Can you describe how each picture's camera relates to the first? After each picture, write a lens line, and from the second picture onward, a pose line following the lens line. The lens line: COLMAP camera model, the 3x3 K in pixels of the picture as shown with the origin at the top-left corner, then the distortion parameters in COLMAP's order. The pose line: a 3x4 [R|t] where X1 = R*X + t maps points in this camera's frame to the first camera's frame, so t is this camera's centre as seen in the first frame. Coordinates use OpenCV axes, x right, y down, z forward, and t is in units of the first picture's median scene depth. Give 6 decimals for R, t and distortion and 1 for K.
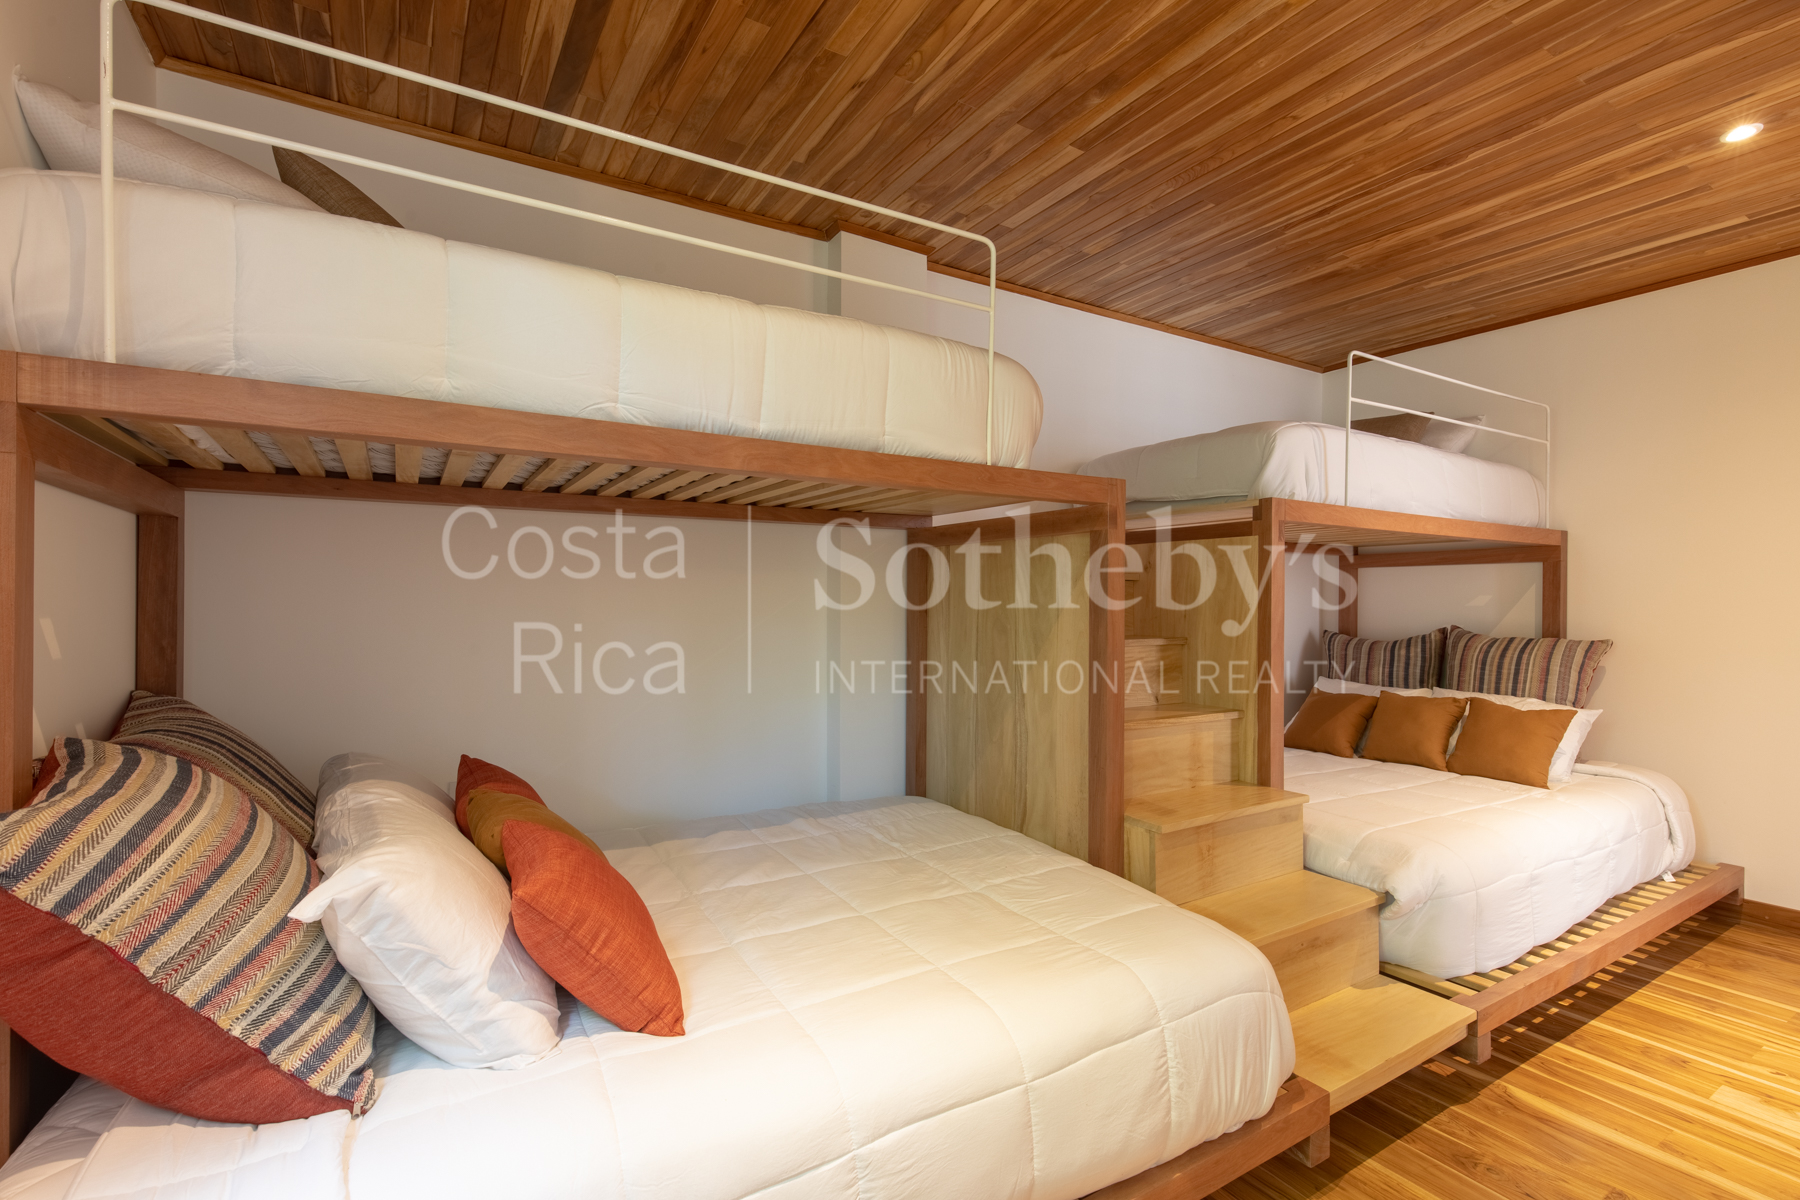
lens RADIAL K [[810.9, 0, 897.4], [0, 810.9, 602.7], [0, 0, 1]] dist [0.000187, -0.000244]
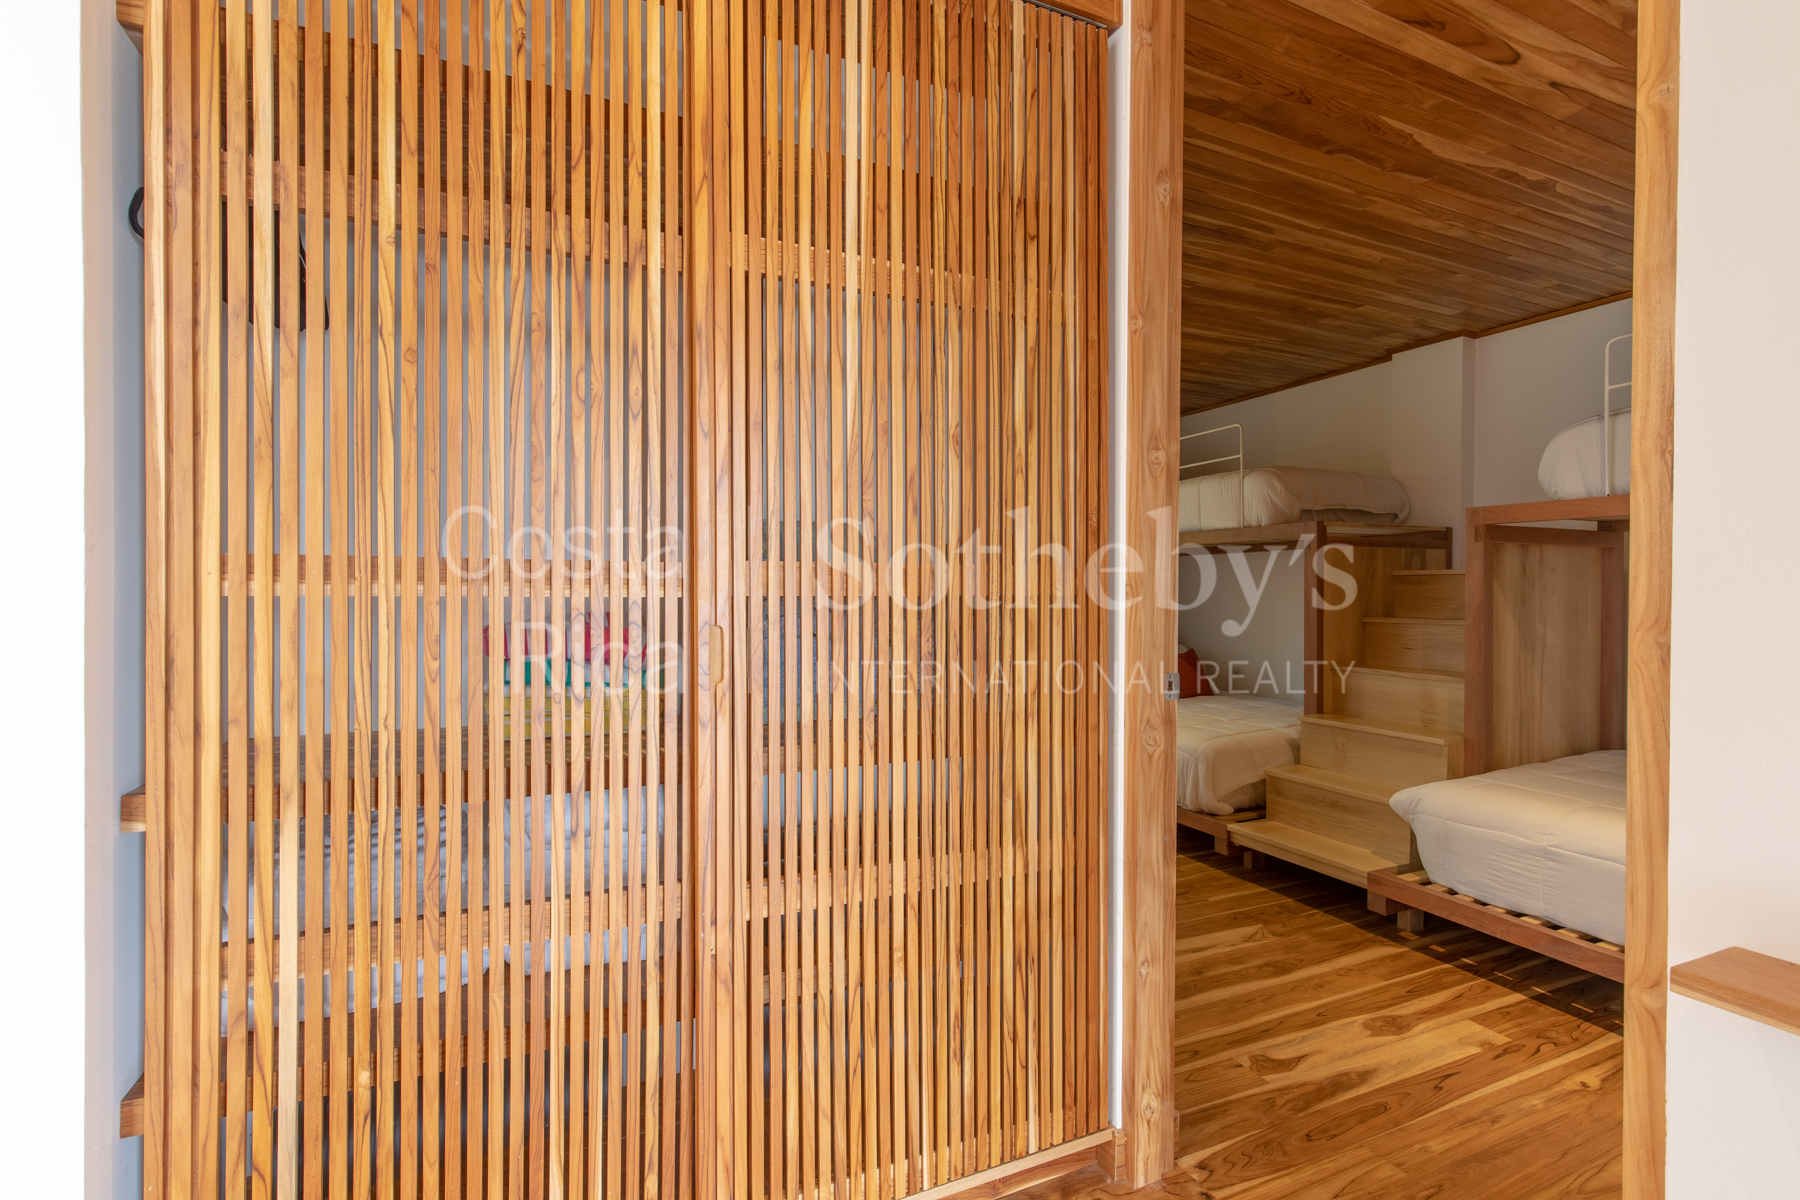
lens RADIAL K [[810.9, 0, 893.8], [0, 810.9, 598.0], [0, 0, 1]] dist [0.000187, -0.000244]
pose [[-0.117330, 0.000388, -0.993093, 2.121786], [-0.004625, 0.999989, 0.000937, 0.016019], [0.993082, 0.004703, -0.117327, 0.307463]]
